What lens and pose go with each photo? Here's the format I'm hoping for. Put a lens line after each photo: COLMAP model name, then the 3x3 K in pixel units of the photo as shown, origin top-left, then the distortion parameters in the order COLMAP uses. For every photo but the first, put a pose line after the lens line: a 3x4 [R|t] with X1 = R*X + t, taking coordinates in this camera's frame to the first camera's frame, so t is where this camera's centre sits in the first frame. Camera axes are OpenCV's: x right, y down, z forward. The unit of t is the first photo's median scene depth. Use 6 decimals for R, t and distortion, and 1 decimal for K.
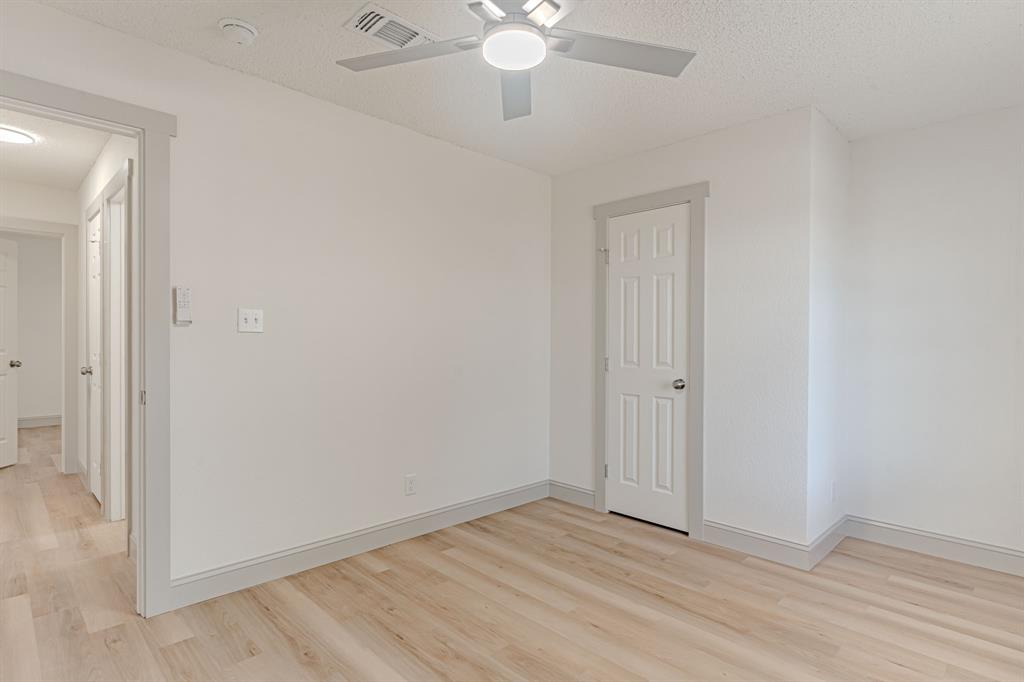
lens RADIAL K [[535.0, 0, 509.3], [0, 535.0, 344.7], [0, 0, 1]] dist [0.000094, 0.000544]
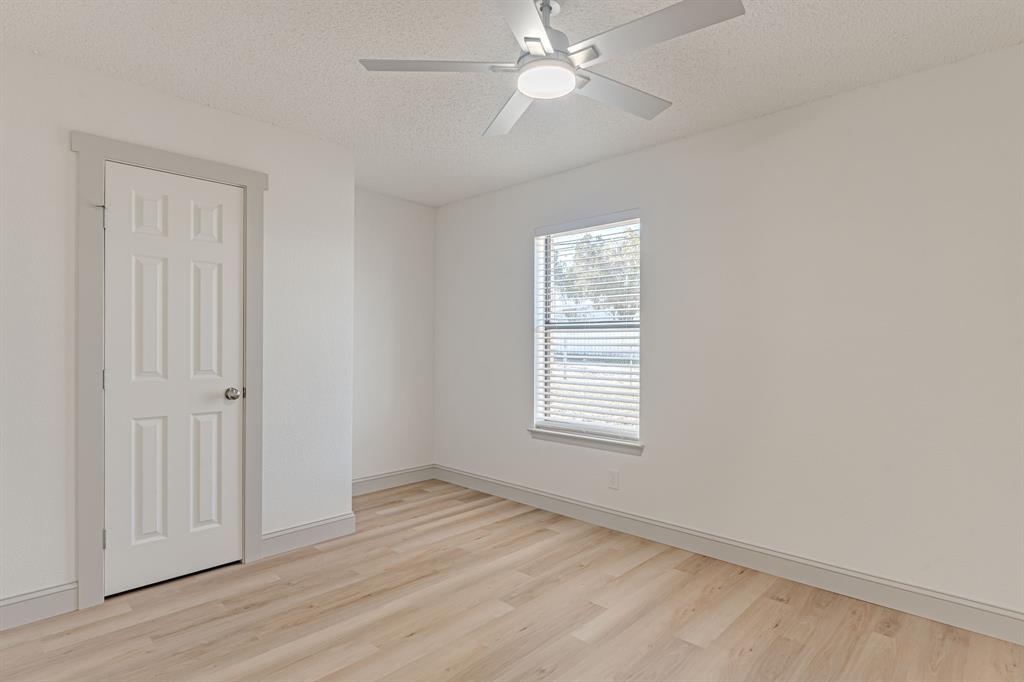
lens RADIAL K [[533.1, 0, 511.7], [0, 533.1, 343.7], [0, 0, 1]] dist [-0.002919, -0.000220]
pose [[-0.032581, -0.006012, 0.999451, -0.575484], [0.008088, 0.999948, 0.006279, -0.008979], [-0.999436, 0.008288, -0.032530, 0.592444]]
